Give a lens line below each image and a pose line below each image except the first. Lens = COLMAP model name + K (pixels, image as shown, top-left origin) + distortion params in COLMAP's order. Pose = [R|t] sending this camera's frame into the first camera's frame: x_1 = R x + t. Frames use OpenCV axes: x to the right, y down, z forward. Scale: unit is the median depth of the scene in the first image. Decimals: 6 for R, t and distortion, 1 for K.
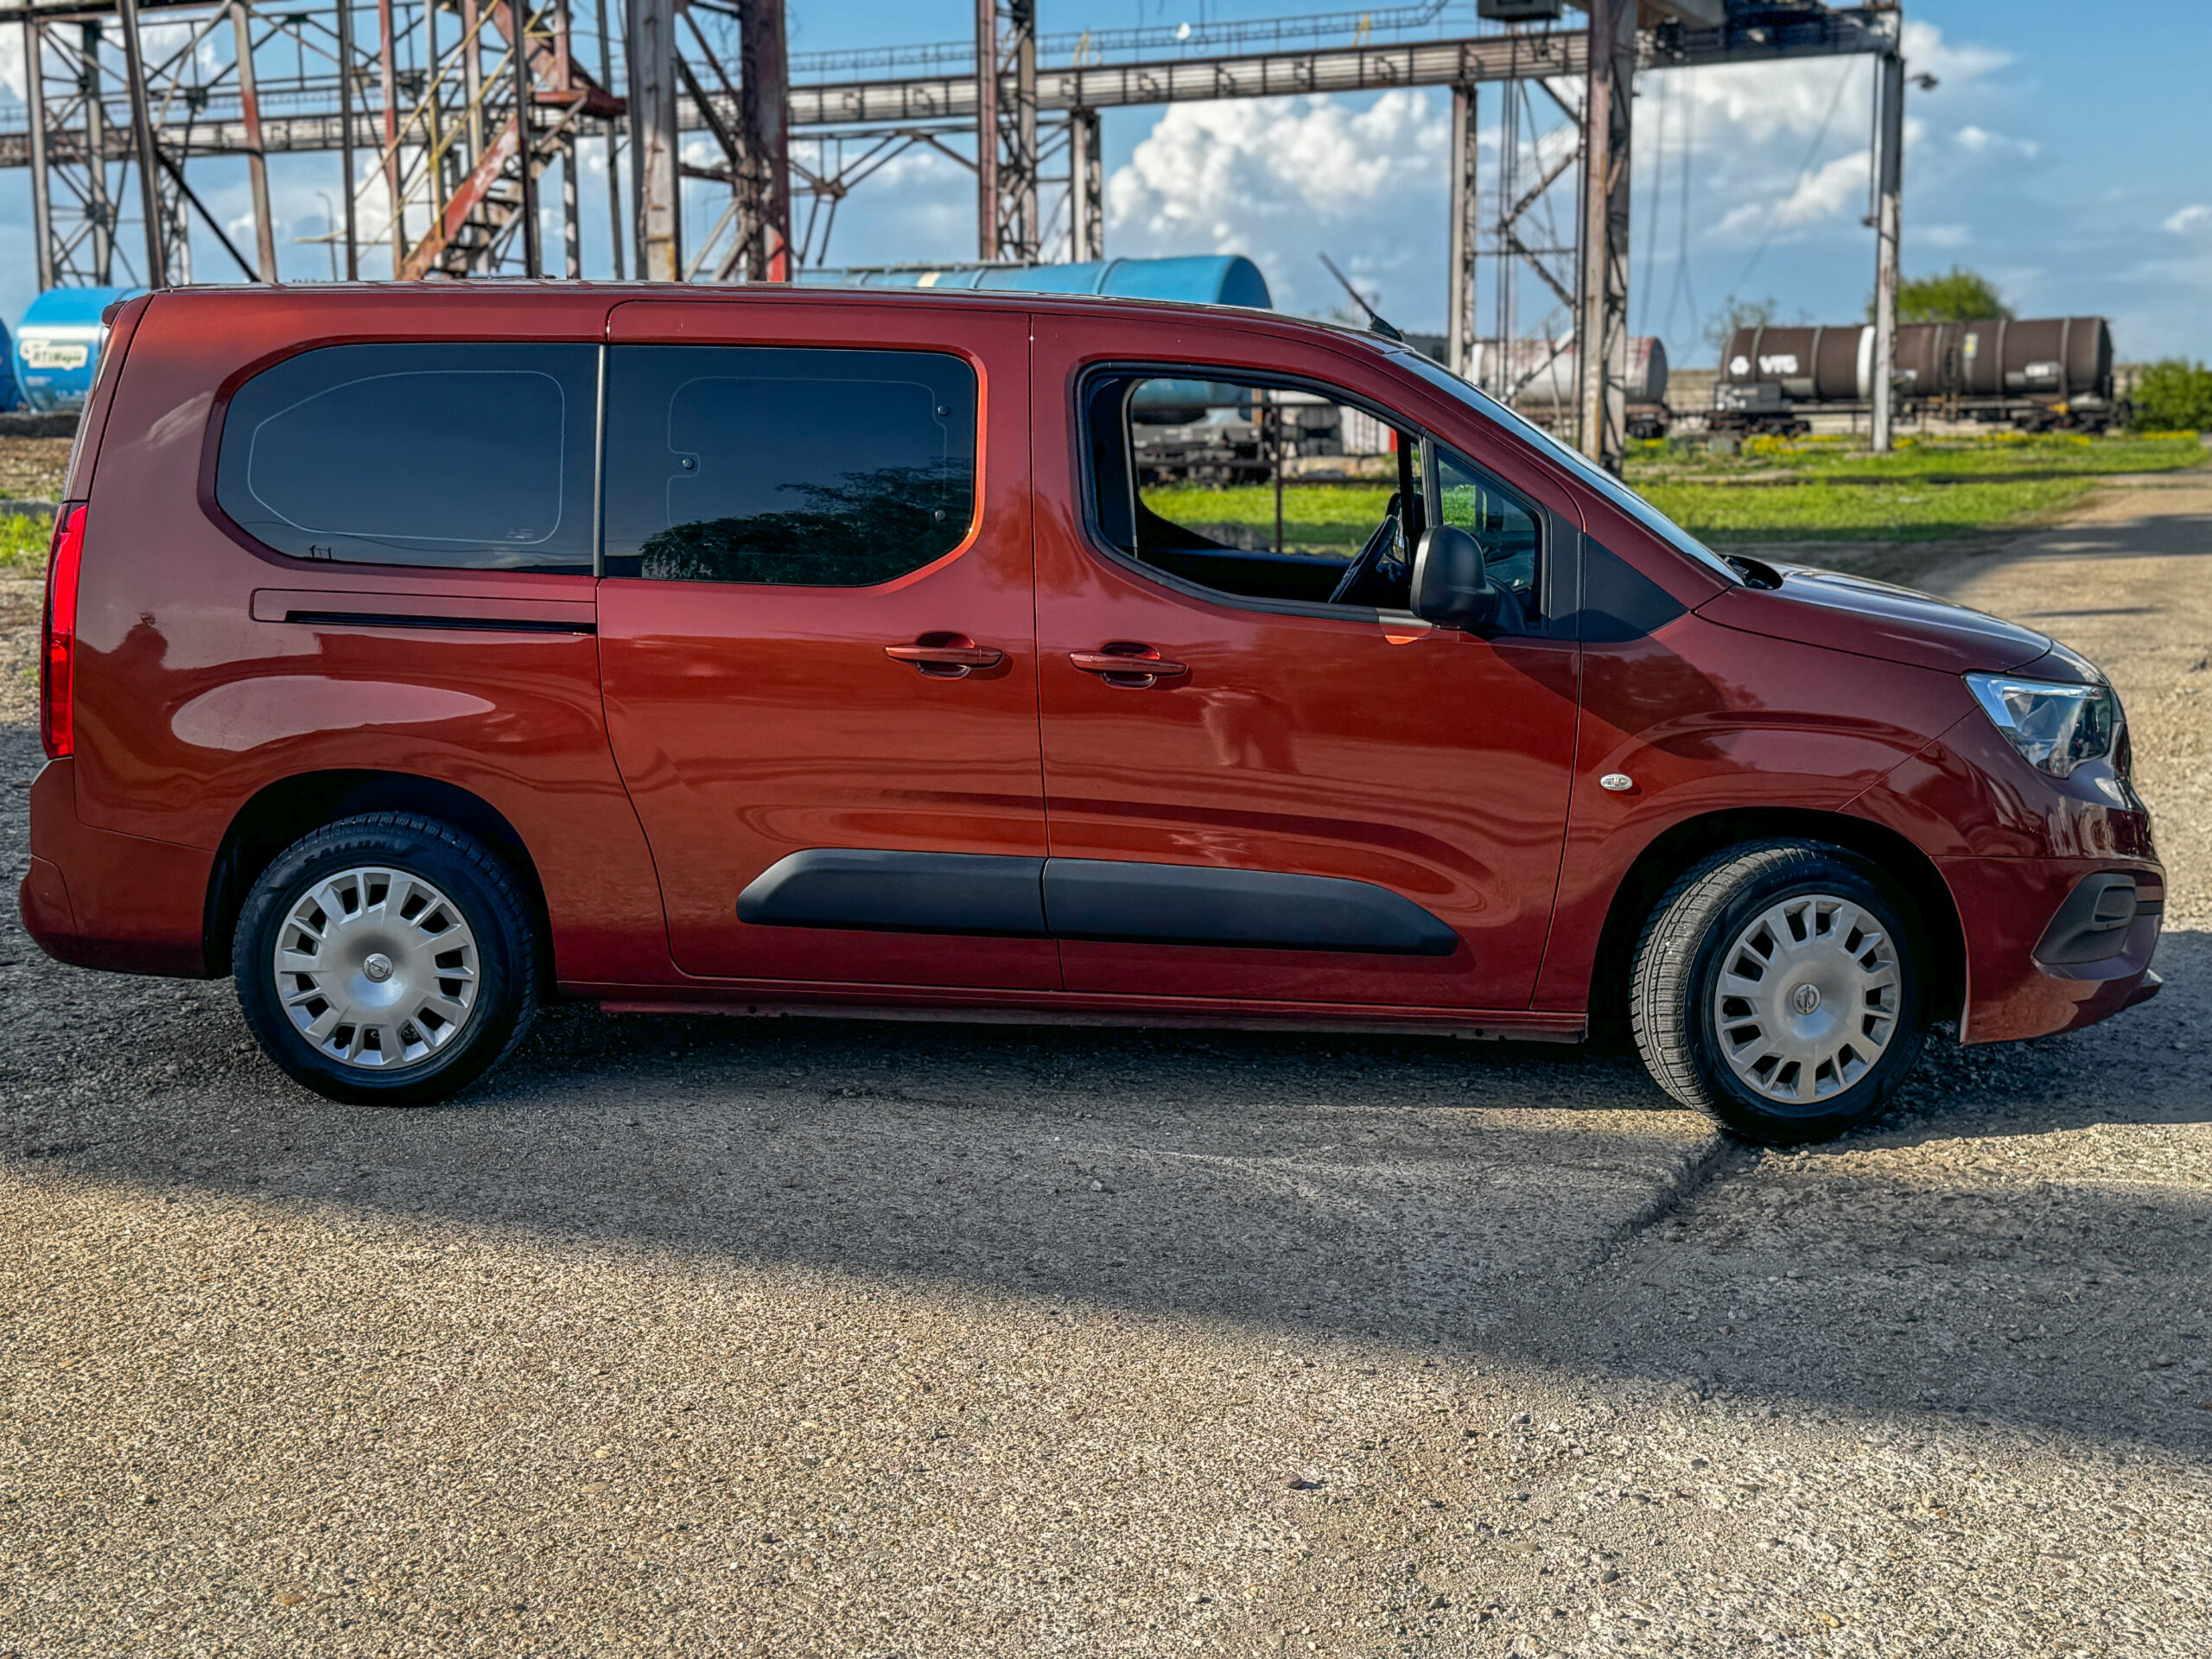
lens RADIAL K [[2931.0, 0, 1104.9], [0, 2931.0, 843.5], [0, 0, 1]] dist [0.116561, 0.000000]
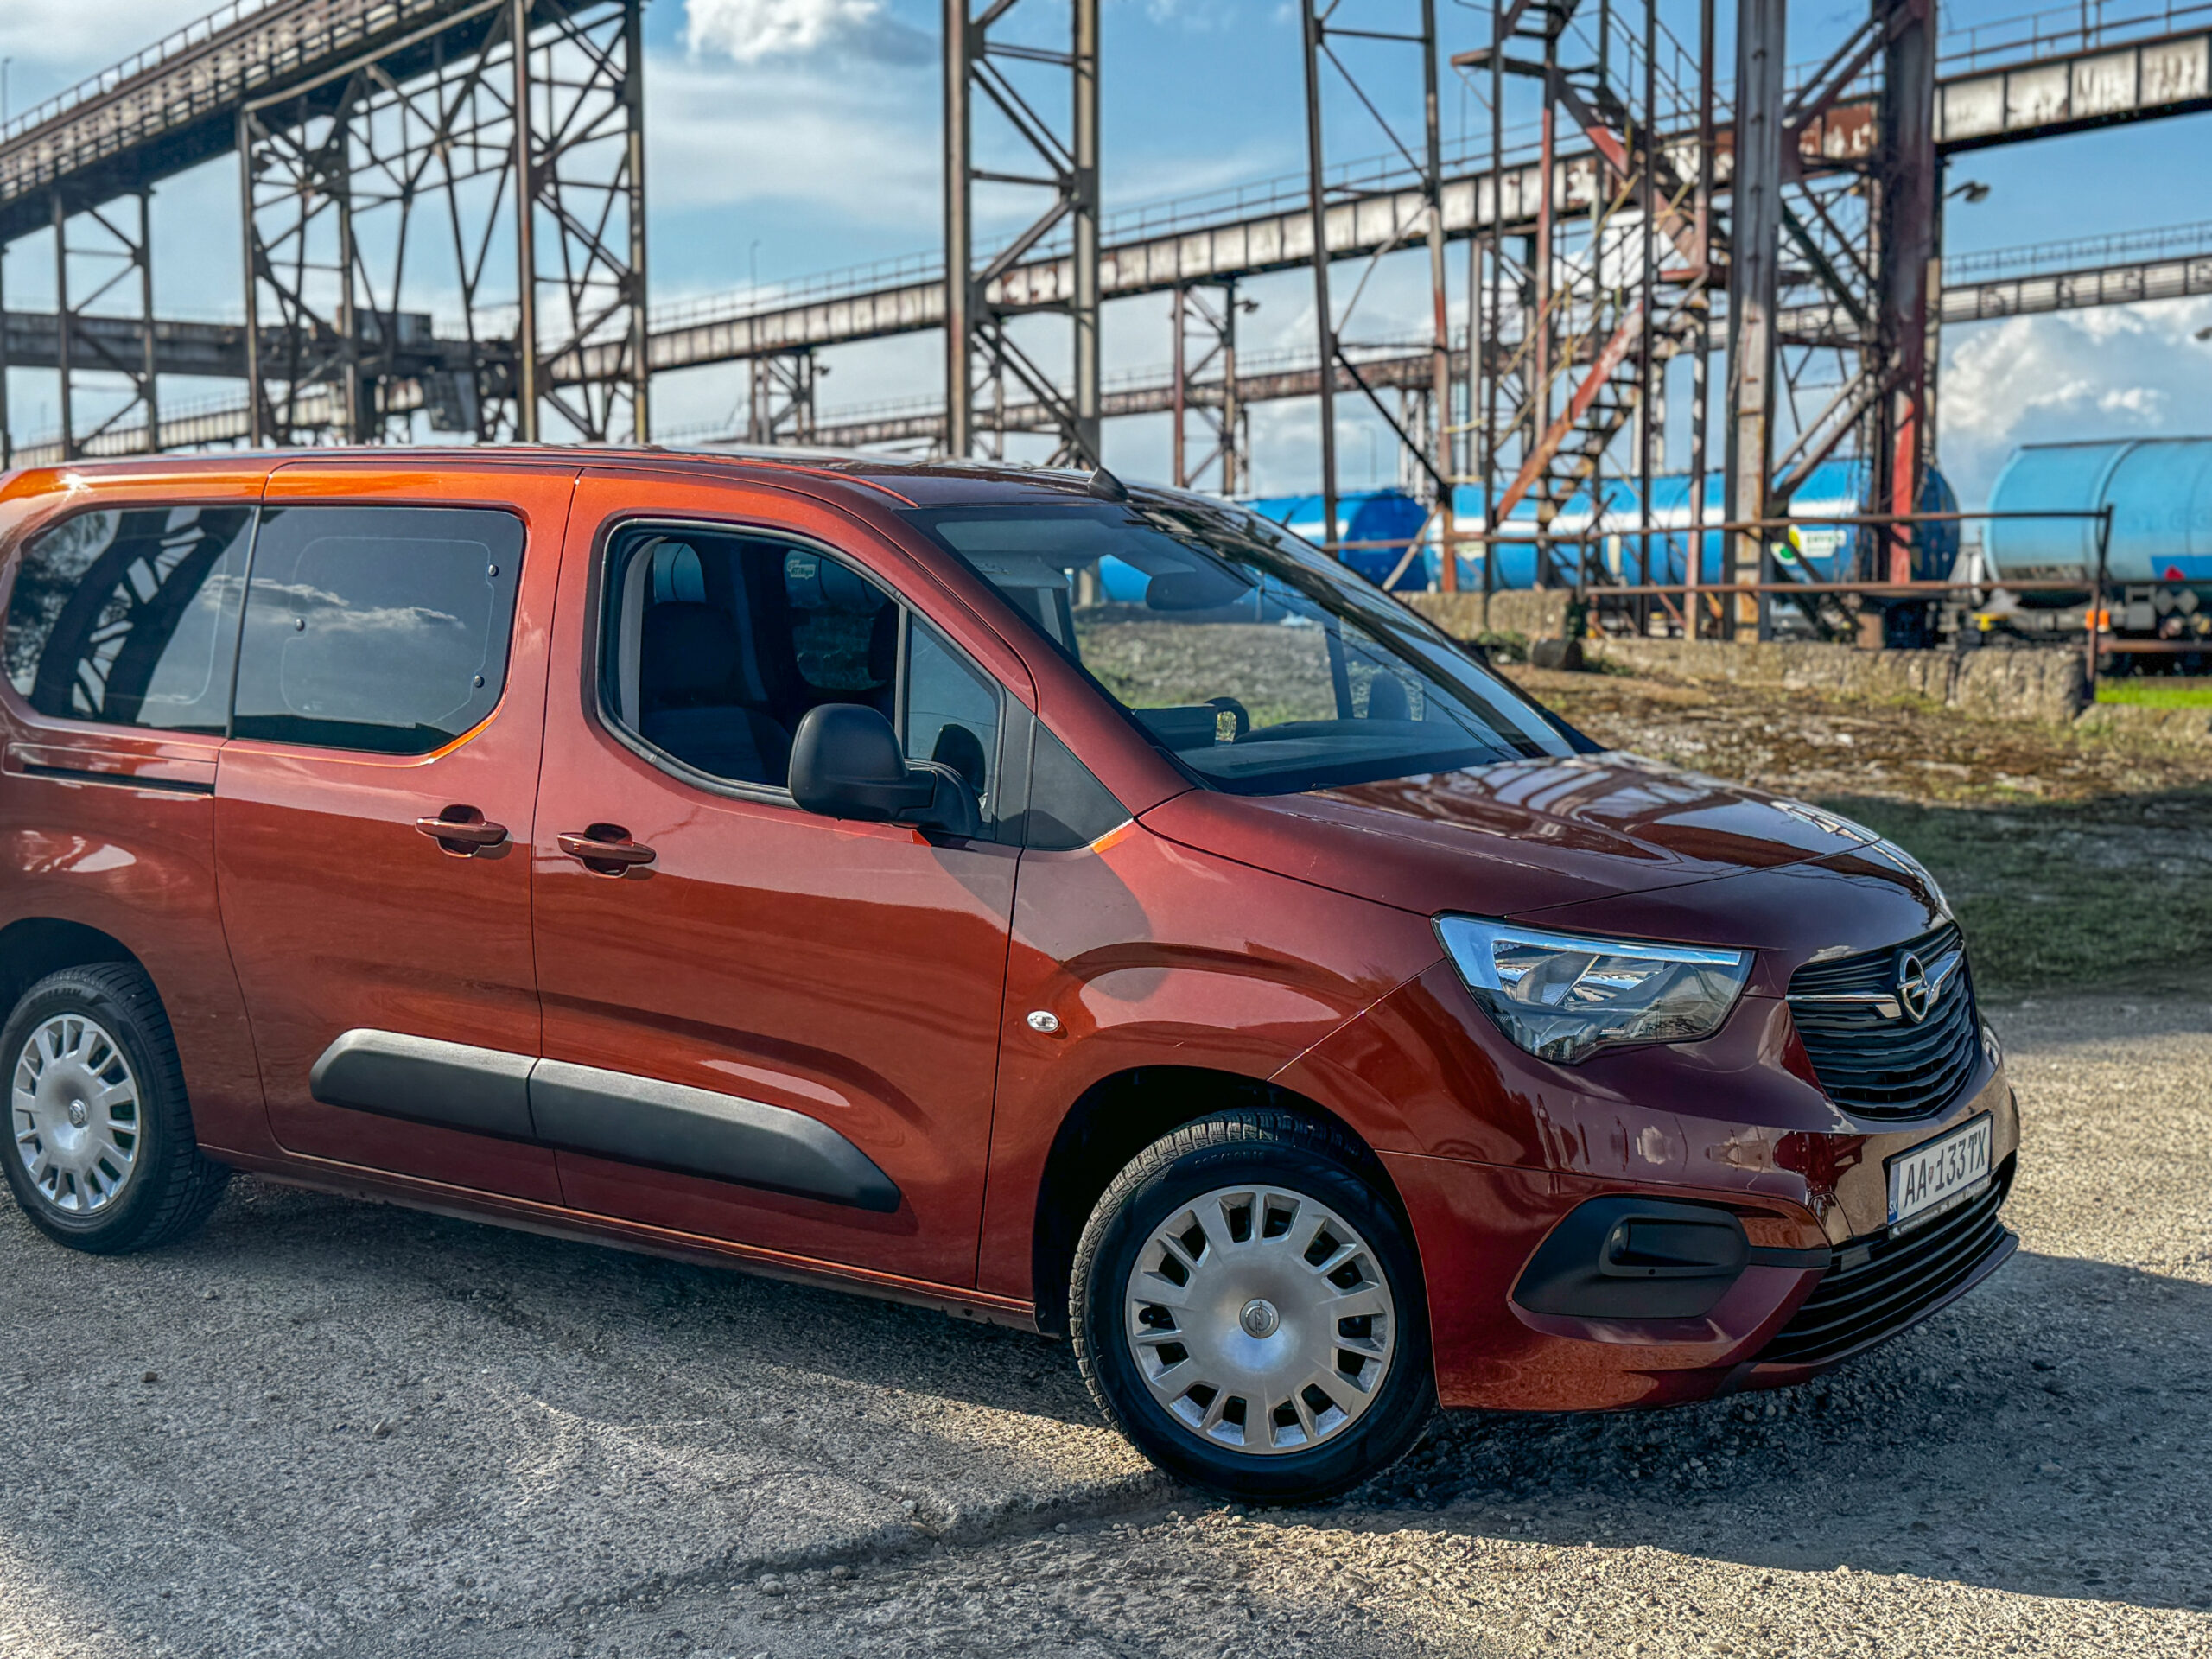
lens RADIAL K [[2931.0, 0, 1051.9], [0, 2931.0, 821.0], [0, 0, 1]] dist [0.116561, 0.000000]
pose [[0.859206, 0.042707, -0.509844, 0.149336], [-0.078063, 0.995785, -0.048144, -0.009440], [0.505639, 0.081165, 0.858919, 0.074880]]
